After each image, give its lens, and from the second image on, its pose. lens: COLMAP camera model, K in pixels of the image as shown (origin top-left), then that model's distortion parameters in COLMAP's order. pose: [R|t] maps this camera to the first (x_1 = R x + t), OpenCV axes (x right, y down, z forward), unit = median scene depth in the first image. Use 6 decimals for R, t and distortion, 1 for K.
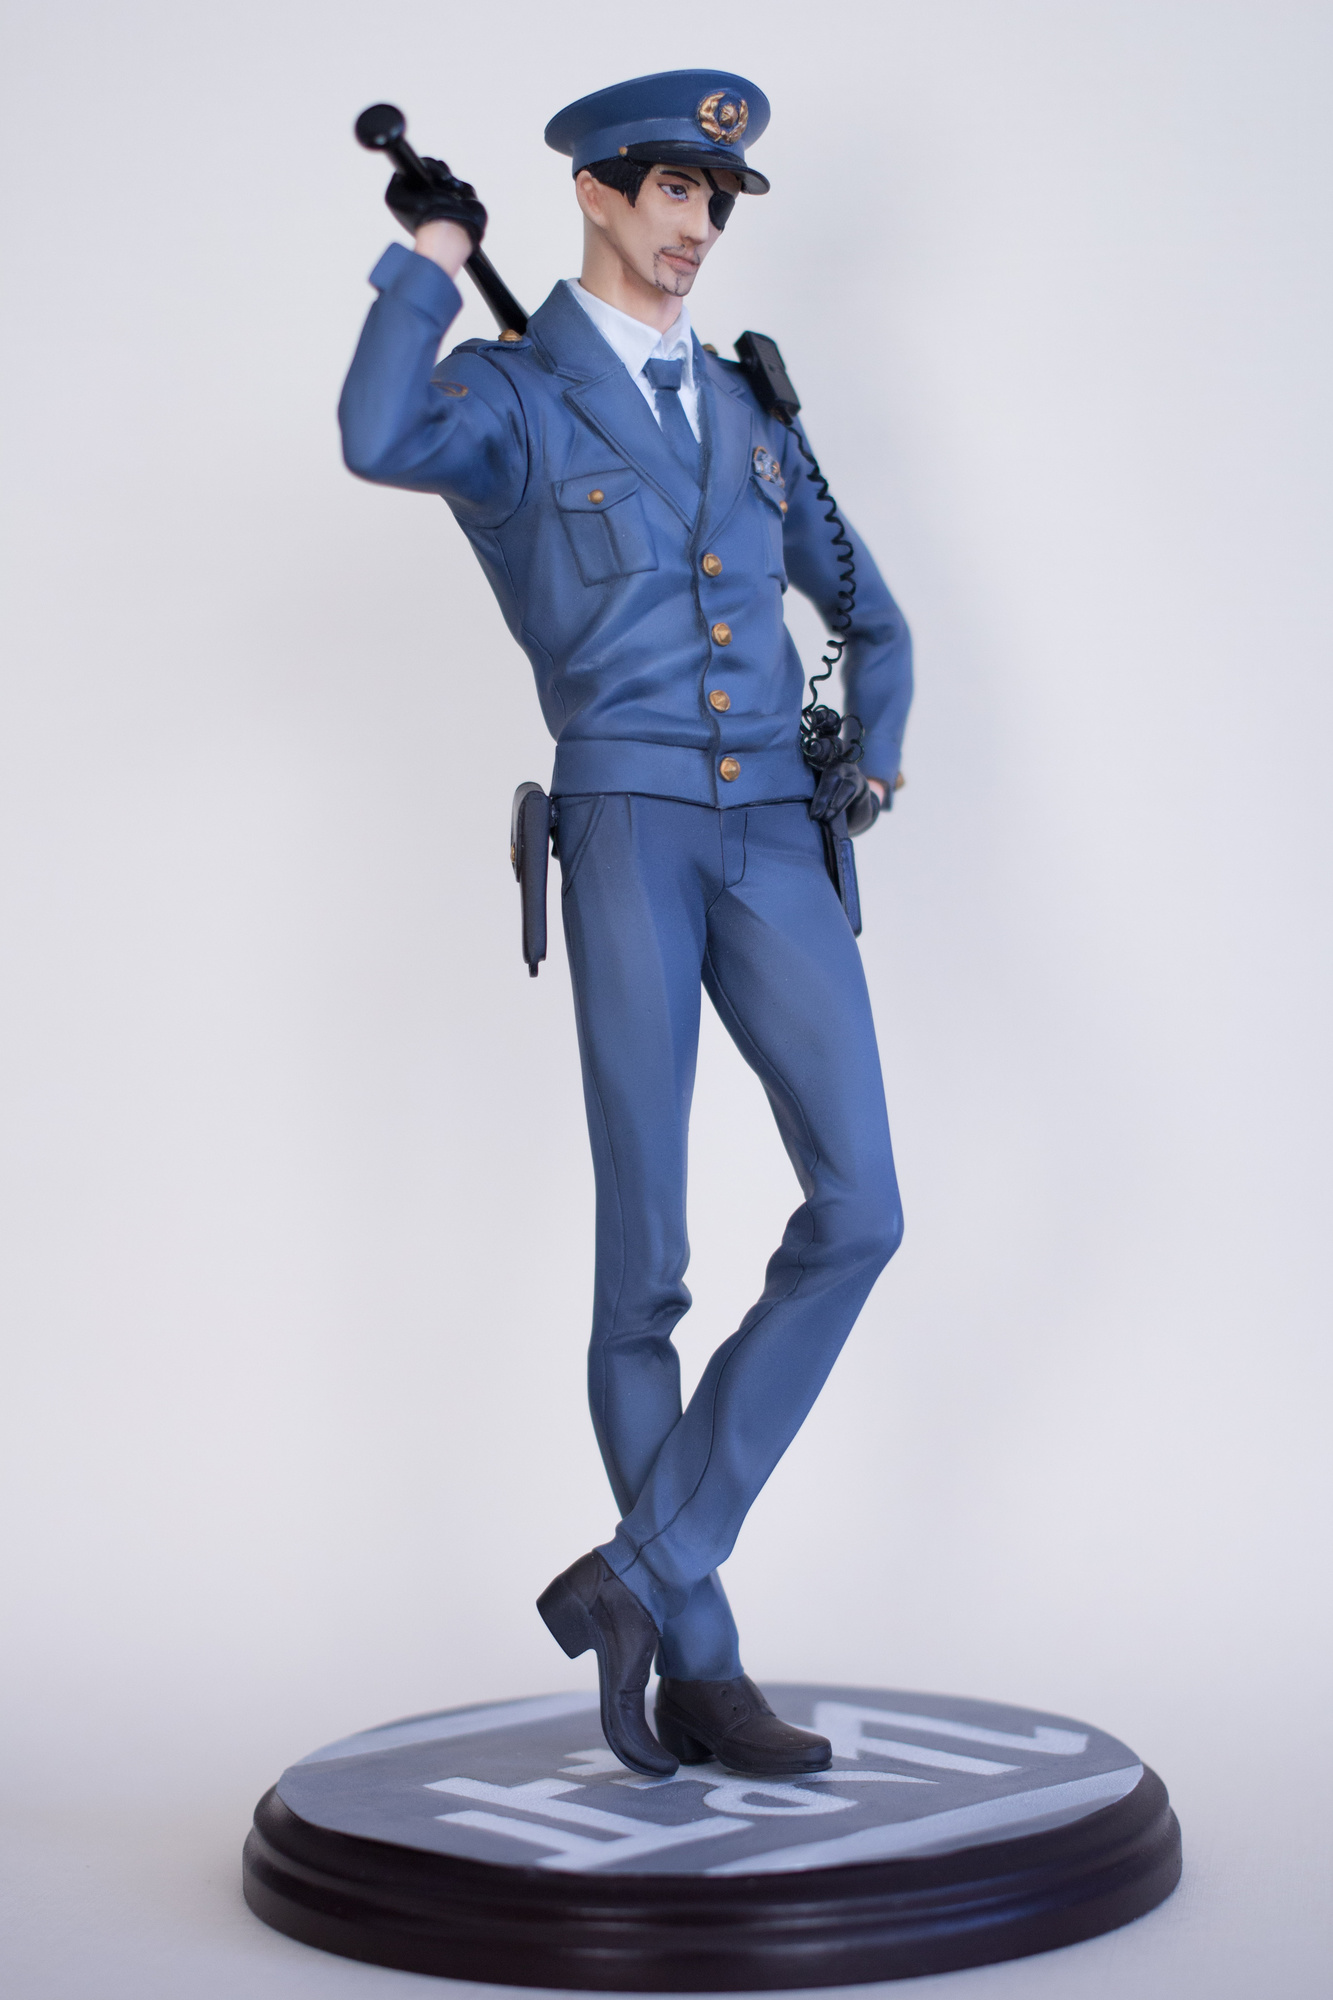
lens RADIAL K [[3805.9, 0, 666.5], [0, 3805.9, 1000.0], [0, 0, 1]] dist [-0.065531, -0.113405]
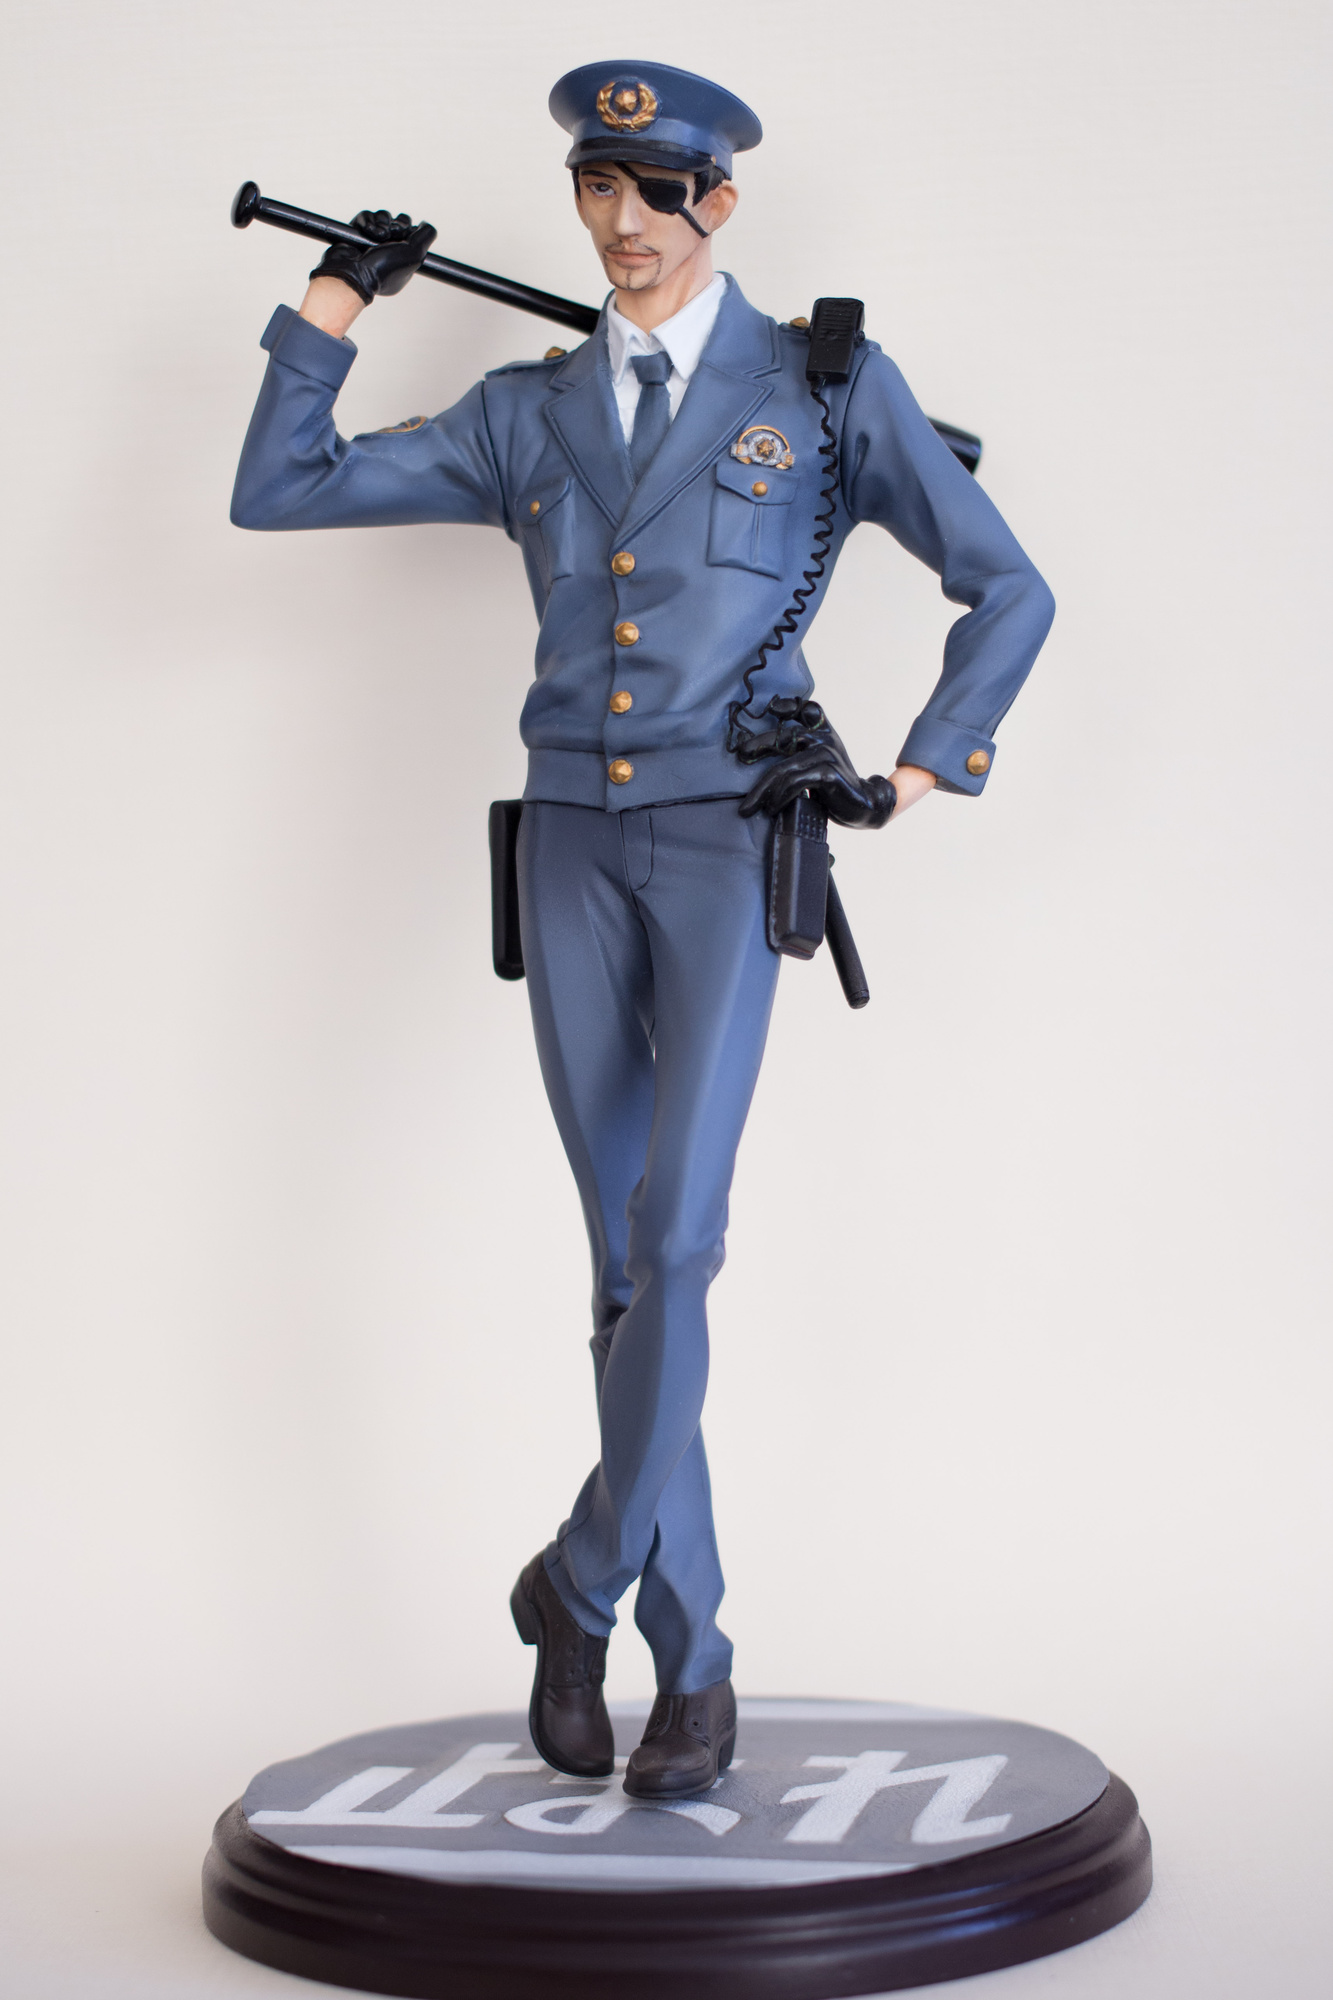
lens RADIAL K [[3805.9, 0, 666.5], [0, 3805.9, 1000.0], [0, 0, 1]] dist [-0.065531, -0.113405]
pose [[0.554166, 0.011032, -0.832333, 0.846892], [0.009167, 0.999771, 0.019355, -0.020626], [0.832356, -0.018356, 0.553938, 0.465806]]
